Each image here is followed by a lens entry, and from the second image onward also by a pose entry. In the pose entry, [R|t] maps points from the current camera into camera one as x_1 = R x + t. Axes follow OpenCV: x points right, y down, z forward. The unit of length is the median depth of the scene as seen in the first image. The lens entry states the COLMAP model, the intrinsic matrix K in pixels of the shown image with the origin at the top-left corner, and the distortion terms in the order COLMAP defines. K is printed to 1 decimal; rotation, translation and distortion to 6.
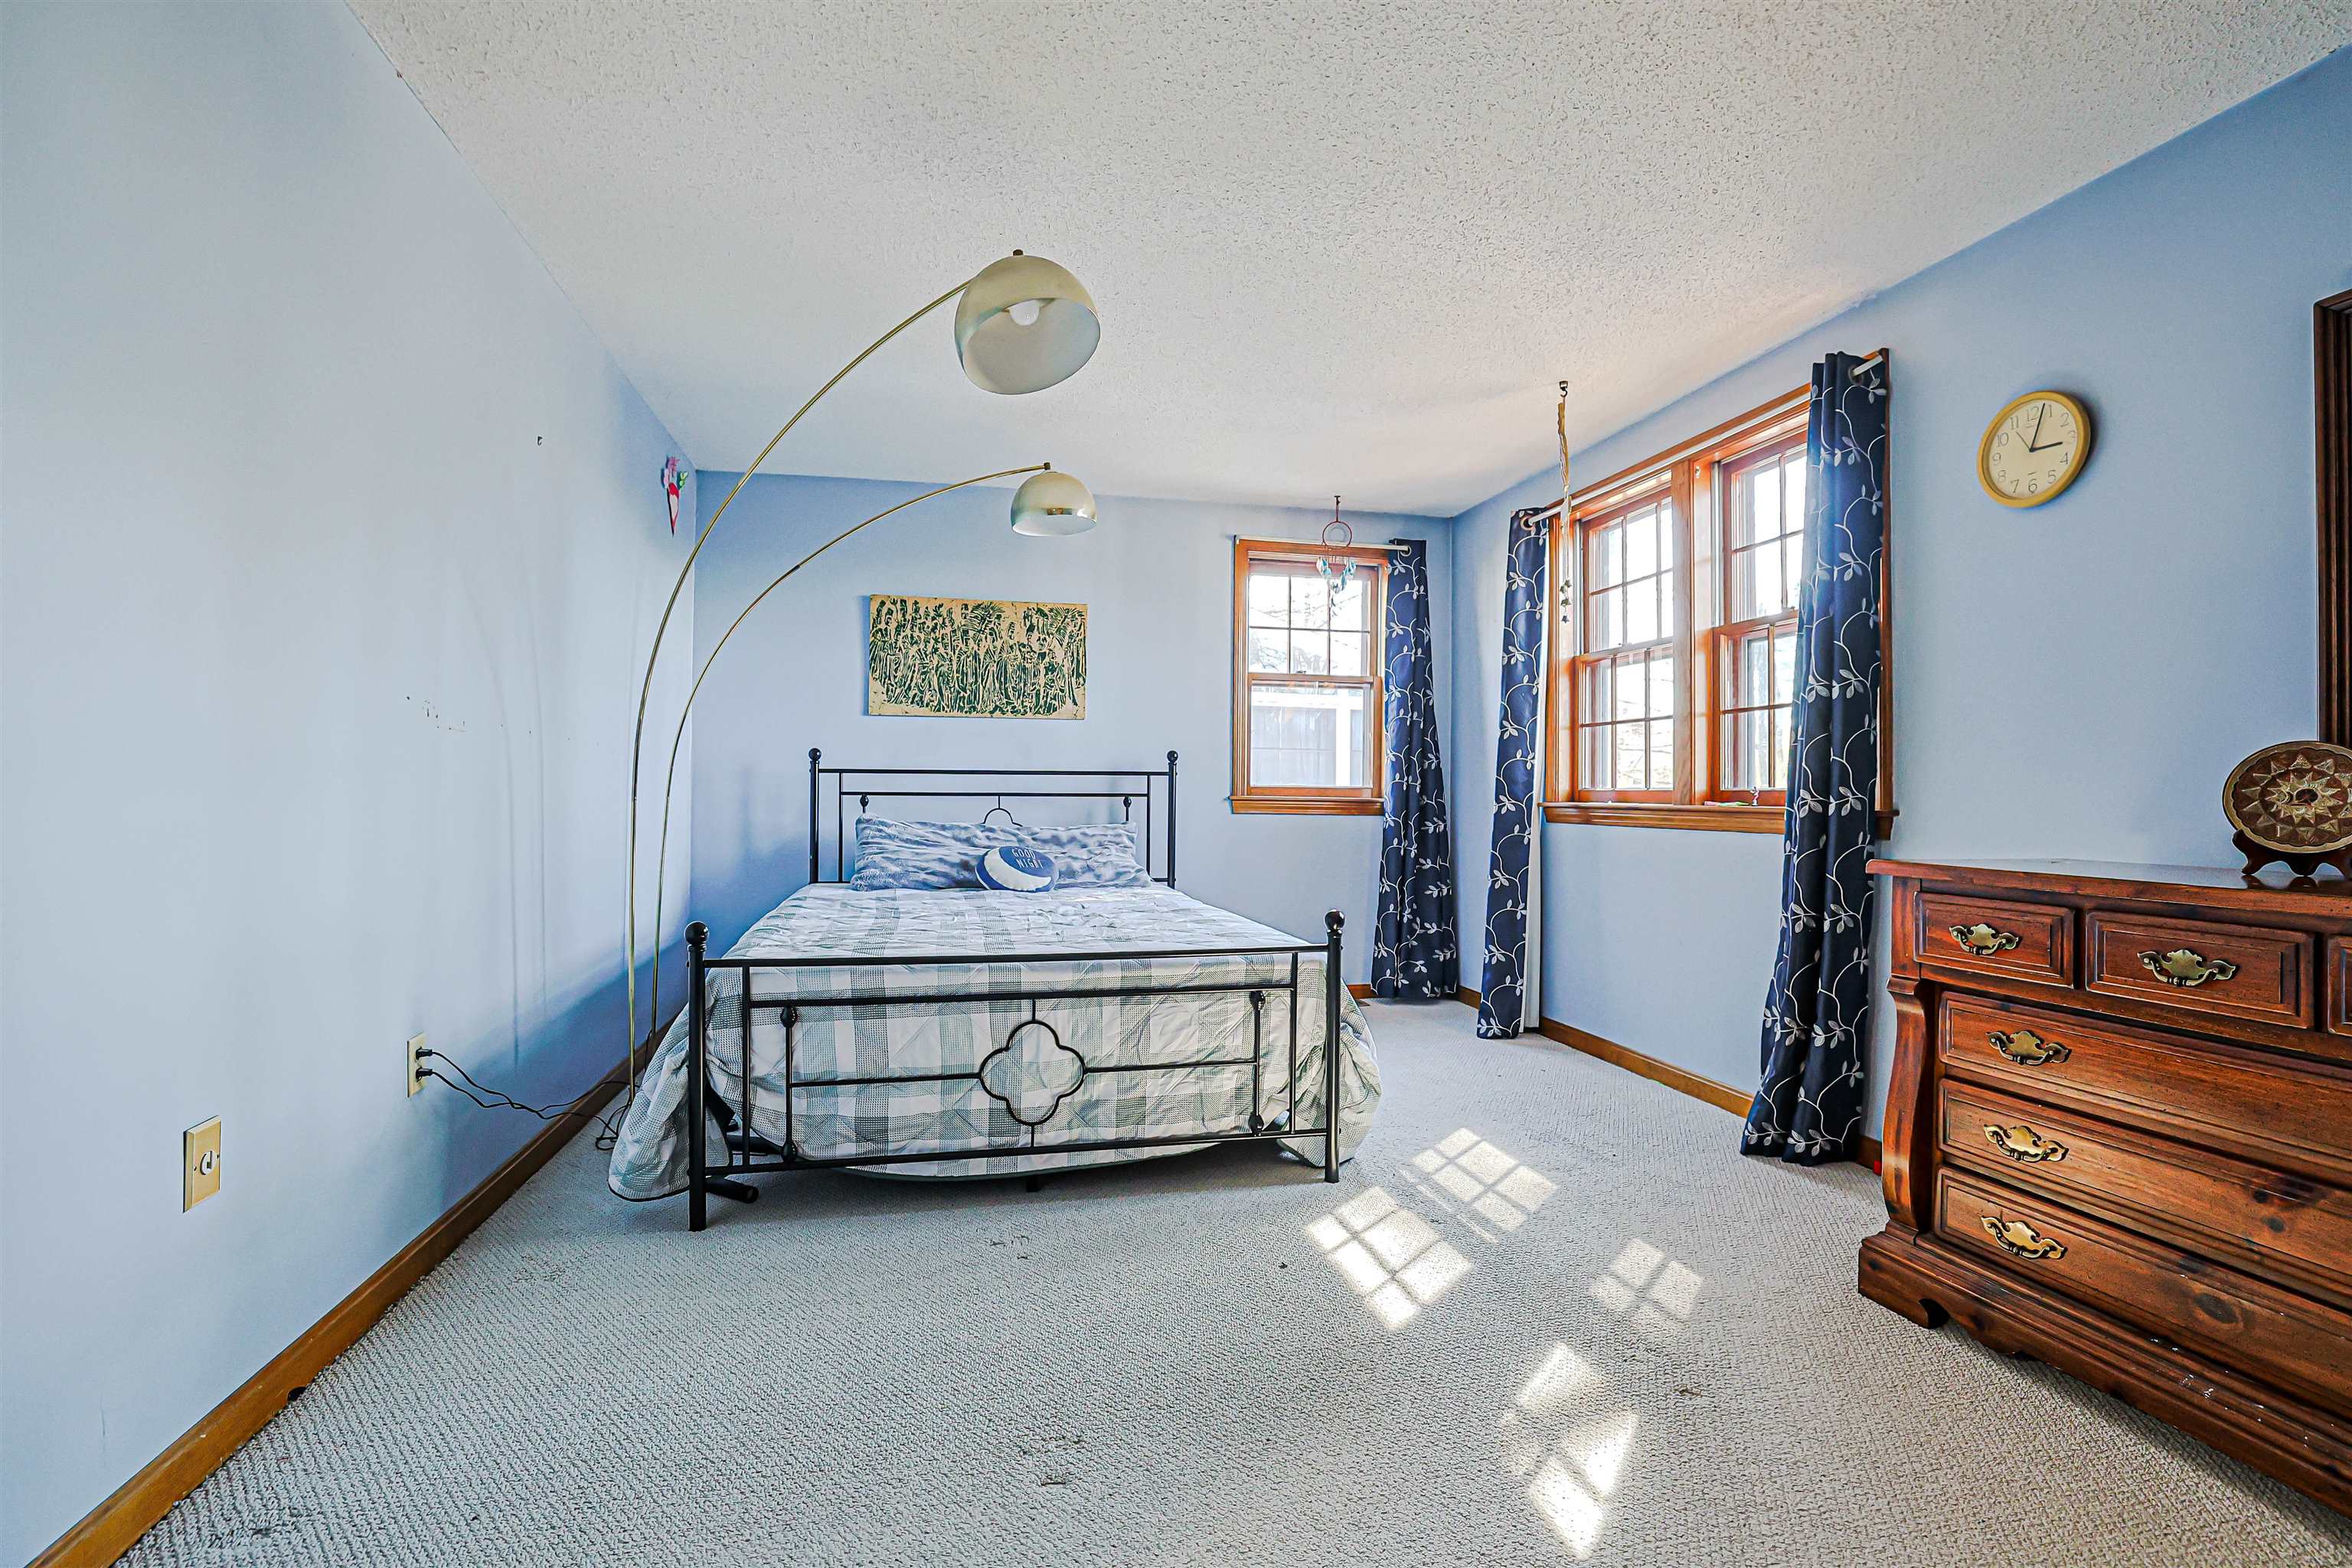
lens RADIAL K [[1078.9, 0, 1189.1], [0, 1078.9, 788.1], [0, 0, 1]] dist [-0.043899, 0.004749]
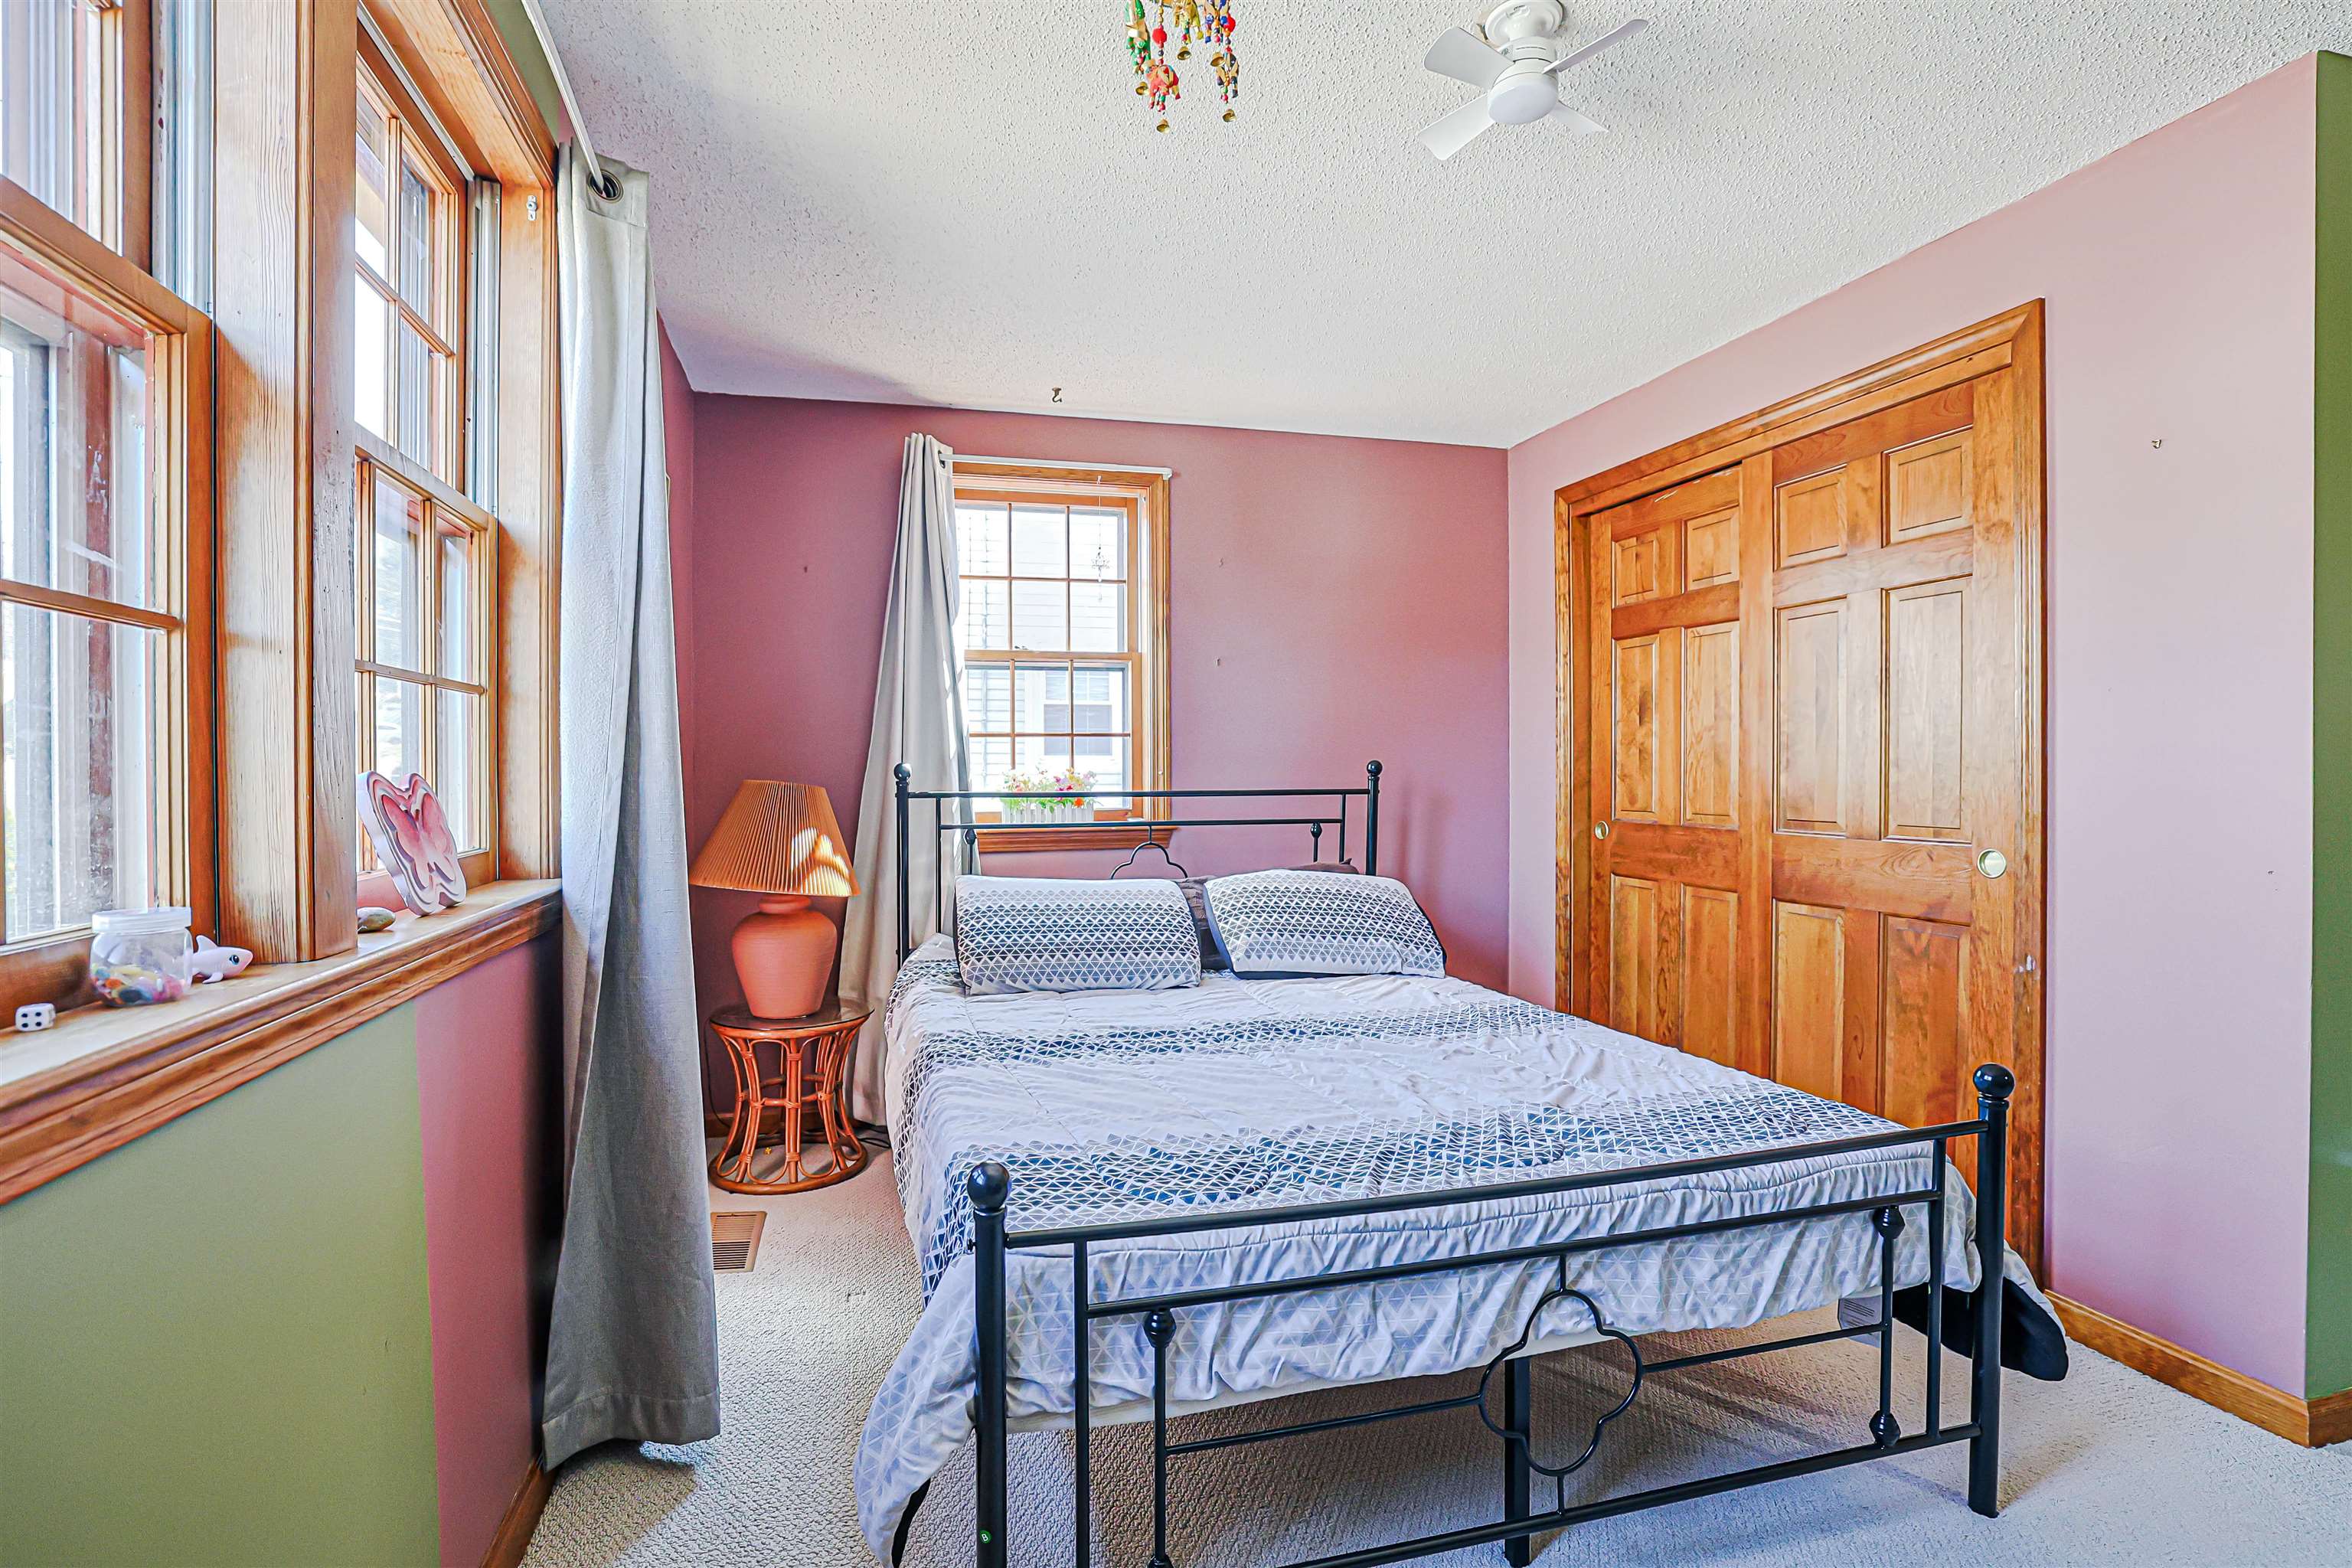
lens RADIAL K [[1149.2, 0, 1180.4], [0, 1149.2, 788.0], [0, 0, 1]] dist [0.001042, 0.000182]
pose [[0.998587, -0.006233, 0.052775, -0.253176], [0.005240, 0.999807, 0.018930, -0.041909], [-0.052883, -0.018627, 0.998427, 0.282161]]
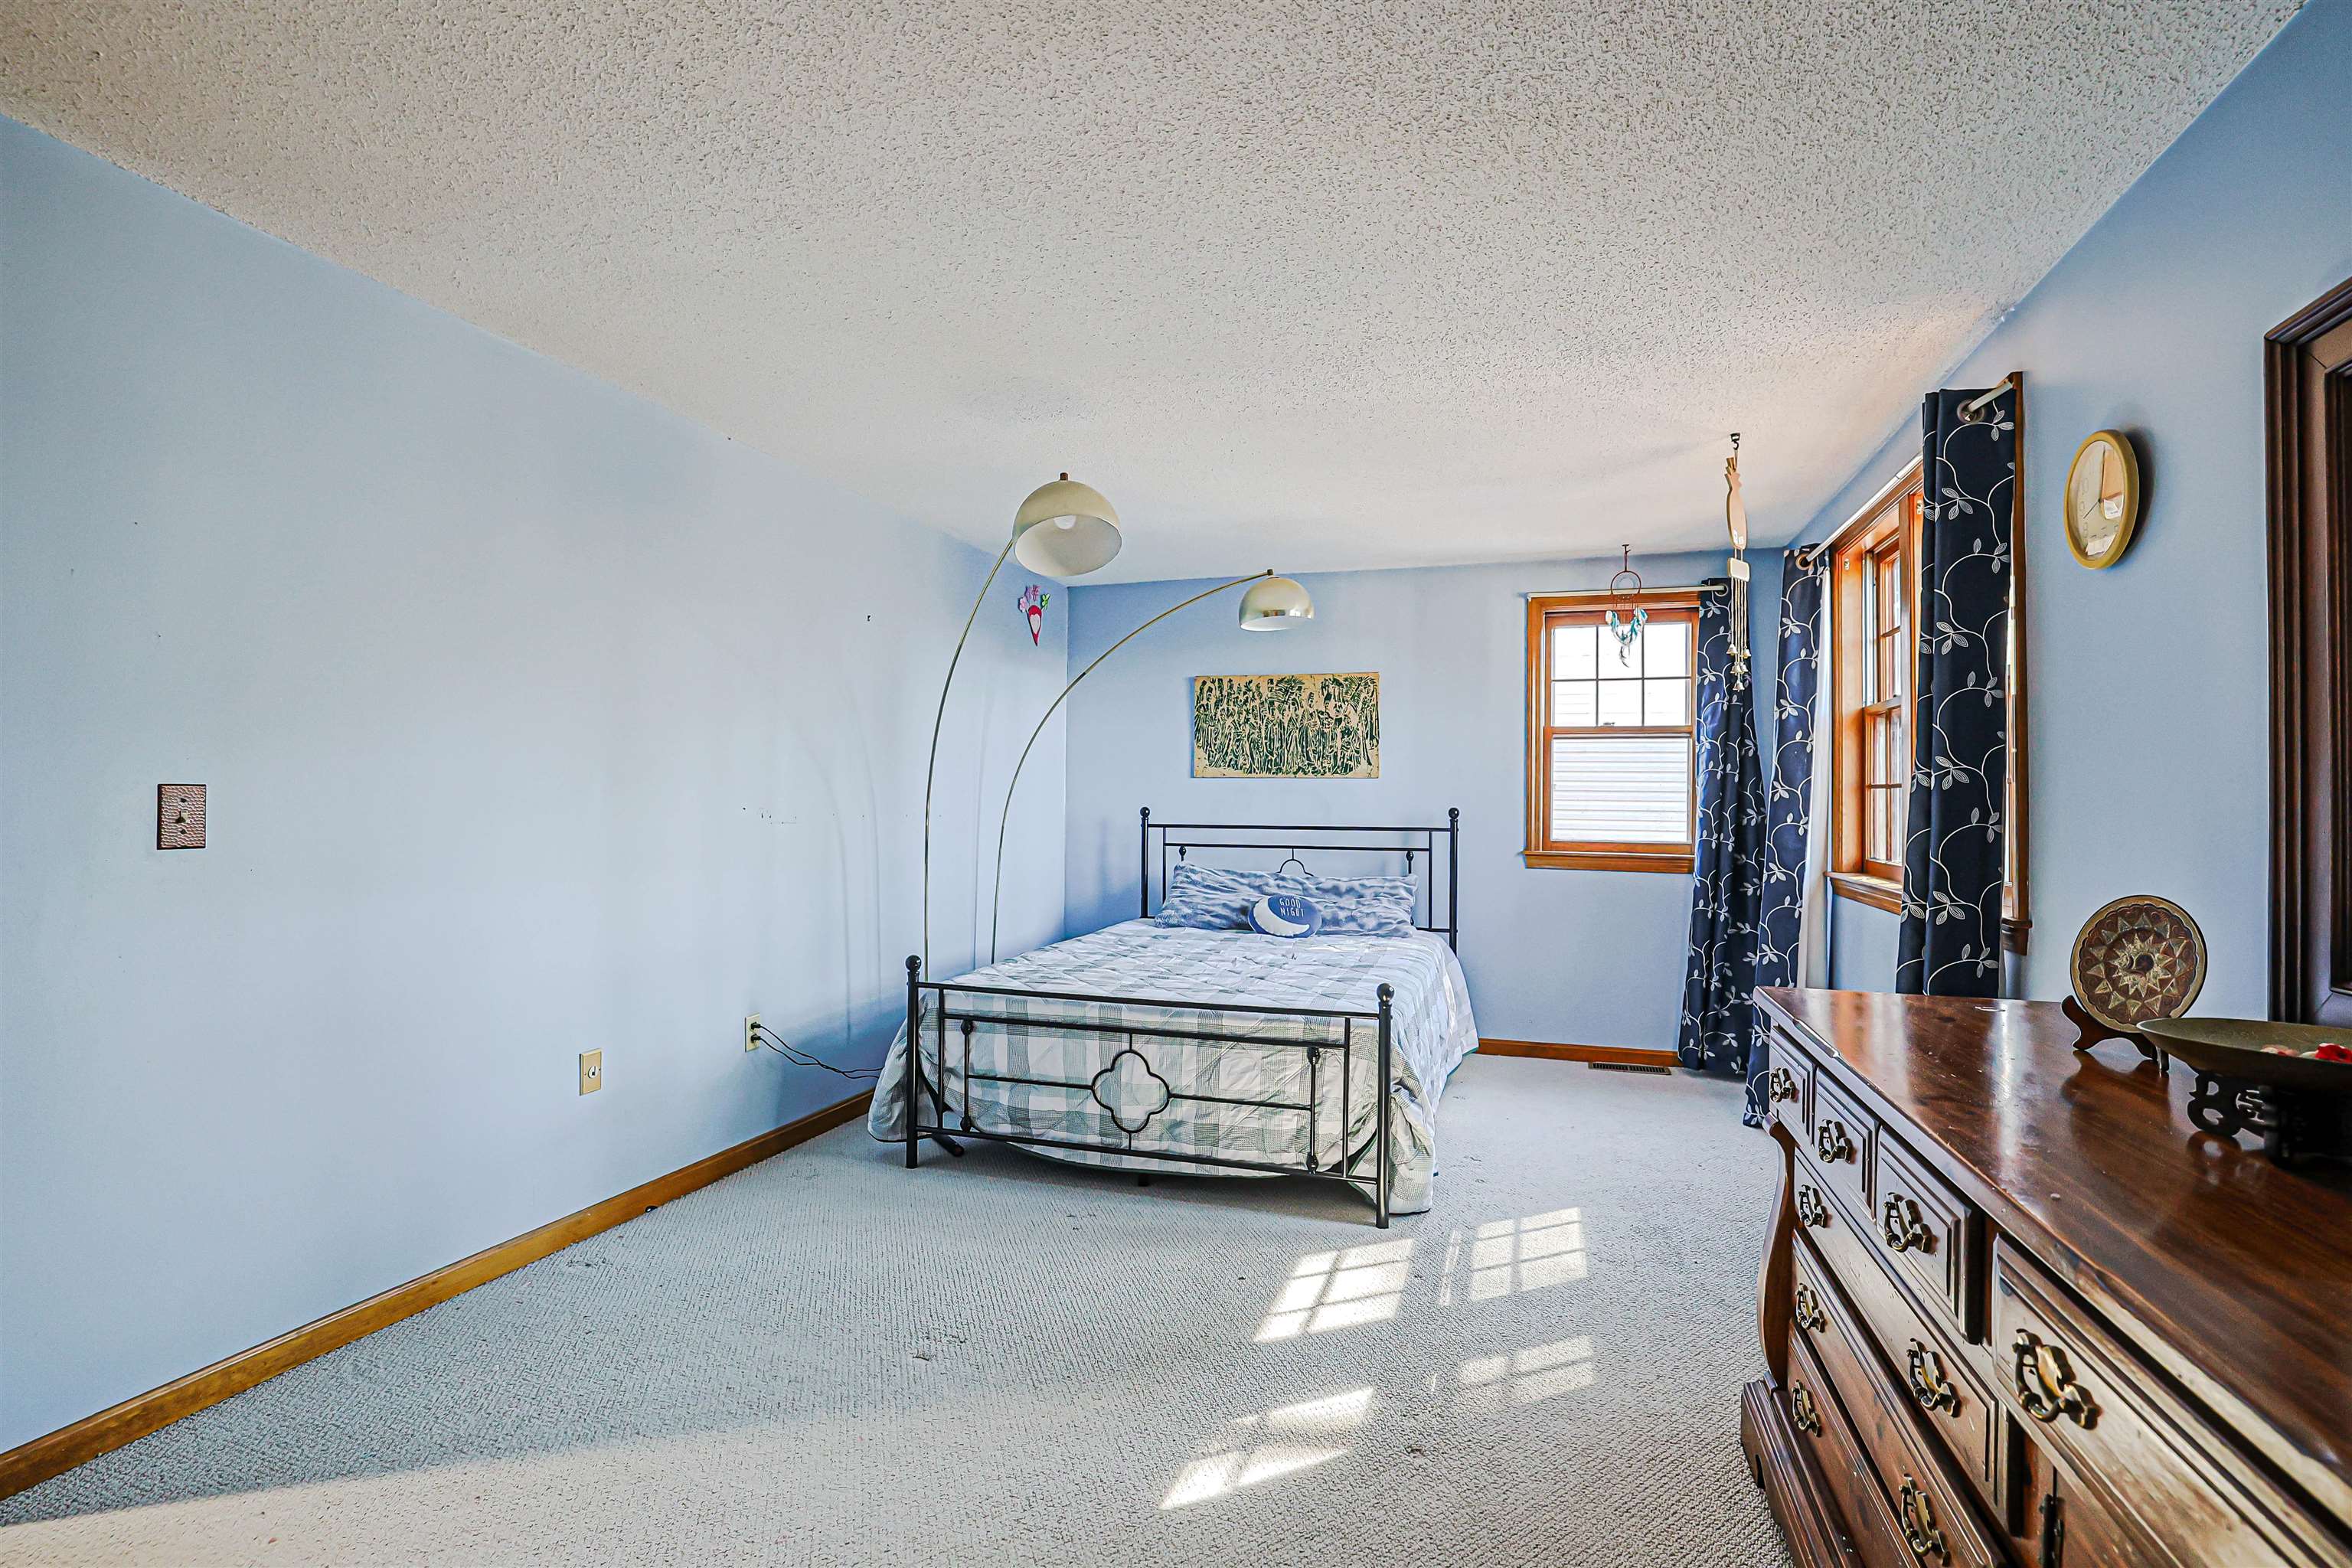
lens RADIAL K [[1078.9, 0, 1167.7], [0, 1078.9, 785.3], [0, 0, 1]] dist [-0.043899, 0.004749]
pose [[0.857329, -0.006584, -0.514726, 0.375054], [-0.001163, 0.999891, -0.014727, -0.053730], [0.514767, 0.013225, 0.857228, -0.050194]]
